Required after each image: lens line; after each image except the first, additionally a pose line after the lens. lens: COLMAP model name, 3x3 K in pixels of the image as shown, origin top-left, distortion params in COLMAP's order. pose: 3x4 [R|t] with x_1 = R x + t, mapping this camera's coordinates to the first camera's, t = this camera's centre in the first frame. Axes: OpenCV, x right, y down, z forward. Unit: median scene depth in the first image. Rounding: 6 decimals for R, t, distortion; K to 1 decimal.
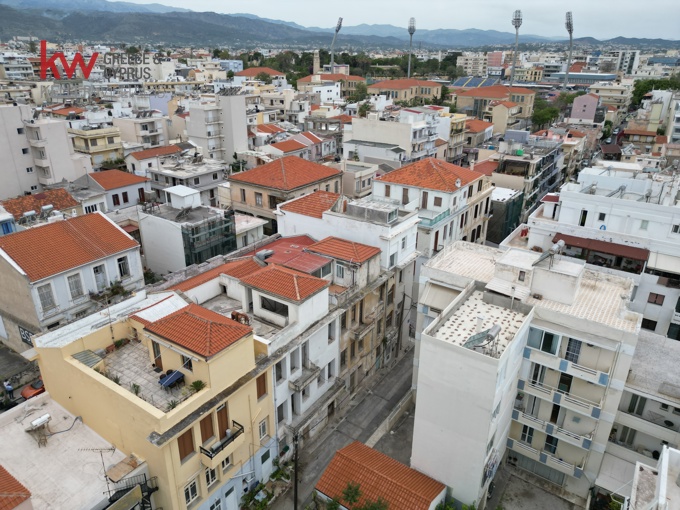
lens RADIAL K [[474.2, 0, 340.0], [0, 474.2, 255.0], [0, 0, 1]] dist [0.076330, -0.081603]
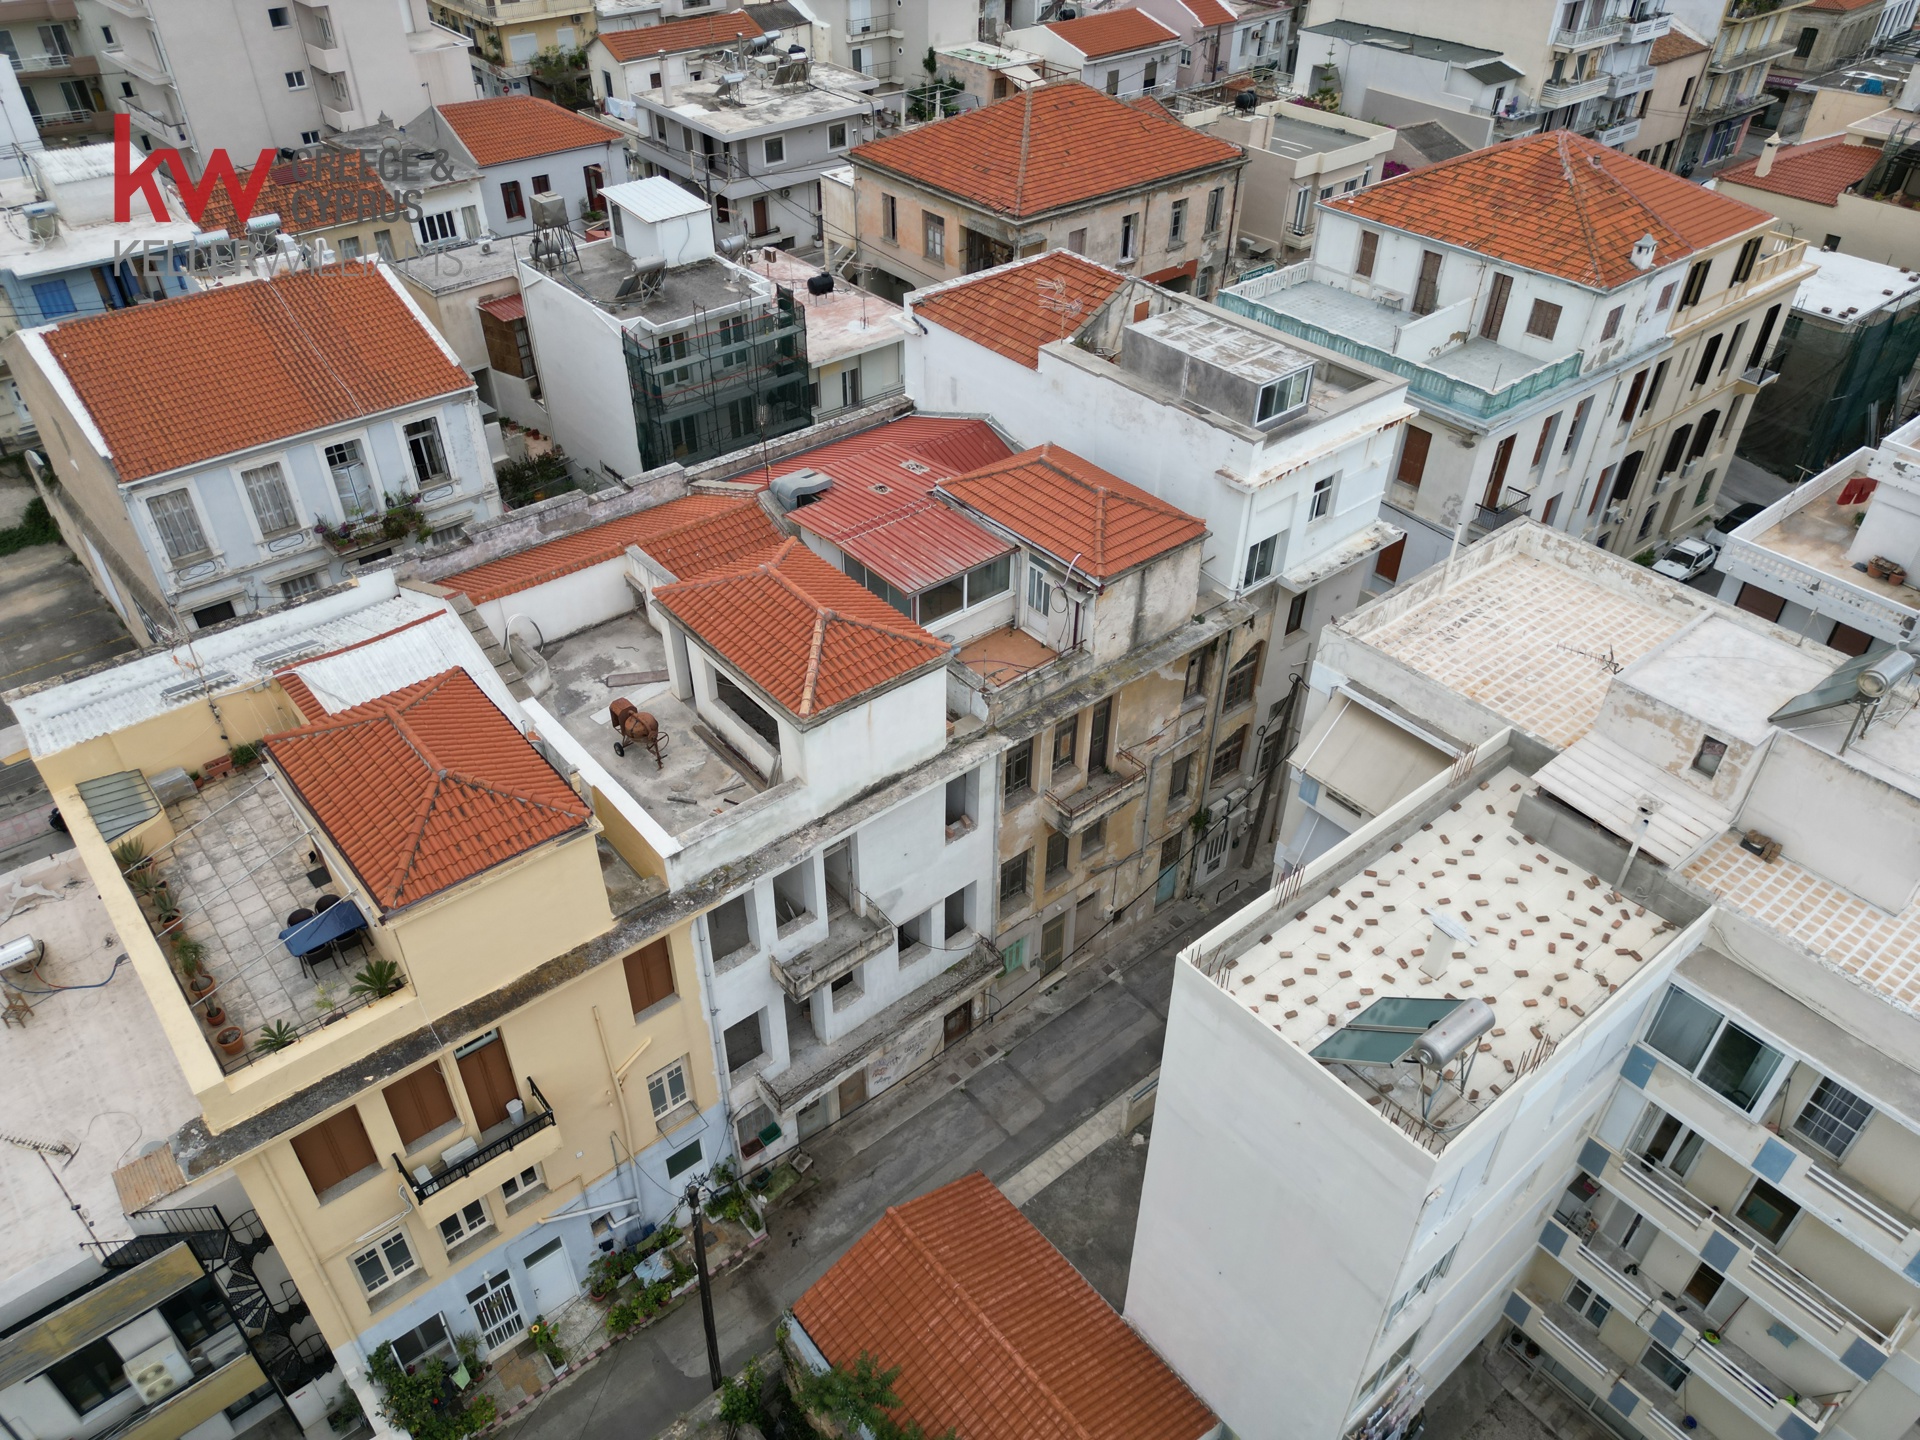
lens RADIAL K [[1339.0, 0, 960.0], [0, 1339.0, 720.0], [0, 0, 1]] dist [0.076330, -0.081603]
pose [[0.961668, 0.167867, -0.216830, 0.129073], [-0.106263, 0.957073, 0.269666, -0.092630], [0.252790, -0.236288, 0.938225, 0.213850]]
